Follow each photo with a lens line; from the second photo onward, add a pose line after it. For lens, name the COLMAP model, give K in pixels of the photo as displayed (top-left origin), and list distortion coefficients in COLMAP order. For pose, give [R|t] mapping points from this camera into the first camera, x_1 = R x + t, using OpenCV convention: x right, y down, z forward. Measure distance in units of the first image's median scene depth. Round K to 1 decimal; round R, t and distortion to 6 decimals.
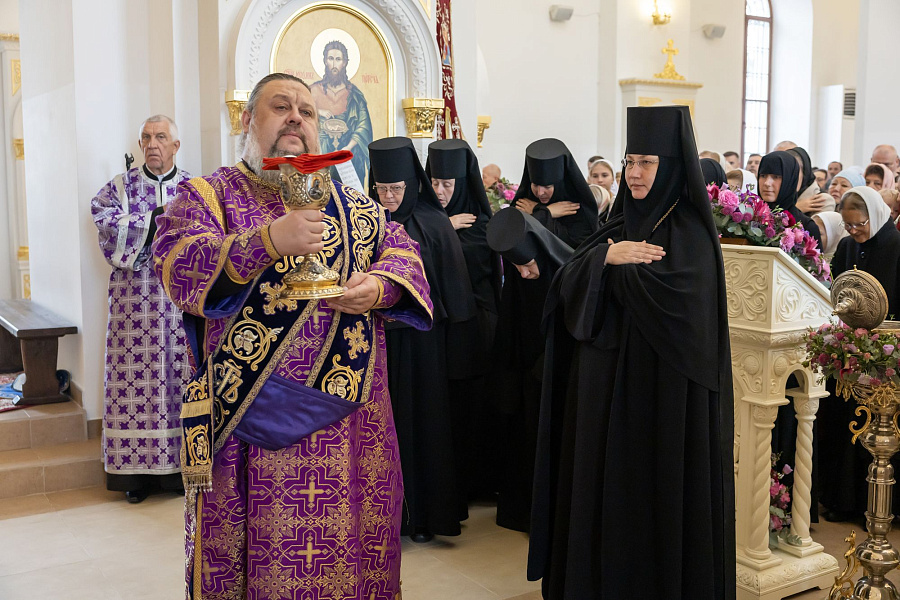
lens RADIAL K [[994.5, 0, 450.0], [0, 994.5, 300.0], [0, 0, 1]] dist [-0.021330, -0.021734]
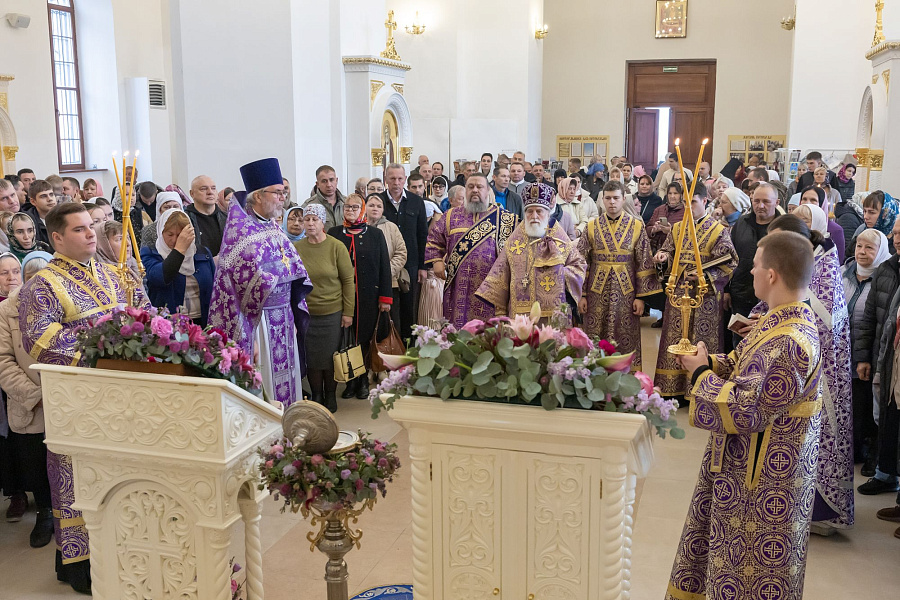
lens RADIAL K [[900.3, 0, 450.0], [0, 900.3, 300.0], [0, 0, 1]] dist [-0.026930, -0.024524]
pose [[0.761066, -0.117421, 0.637959, -0.037755], [0.083984, 0.993039, 0.082586, -0.119525], [-0.643215, -0.009276, 0.765629, 0.110911]]
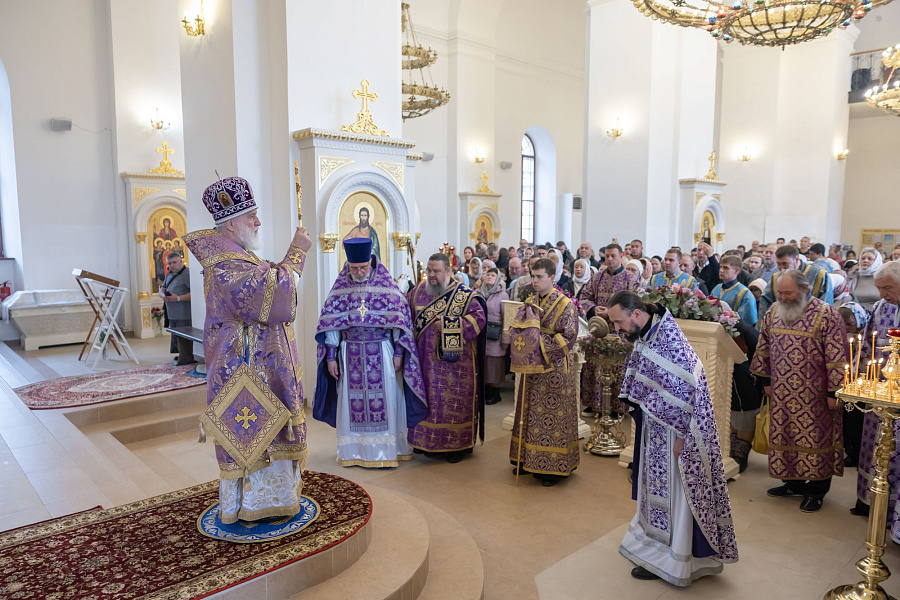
lens RADIAL K [[594.7, 0, 452.5], [0, 594.7, 297.1], [0, 0, 1]] dist [-0.009554, -0.000659]
pose [[0.983385, -0.018570, 0.180579, -0.163375], [0.021353, 0.999681, -0.013478, -0.041619], [-0.180271, 0.017109, 0.983468, -0.319019]]
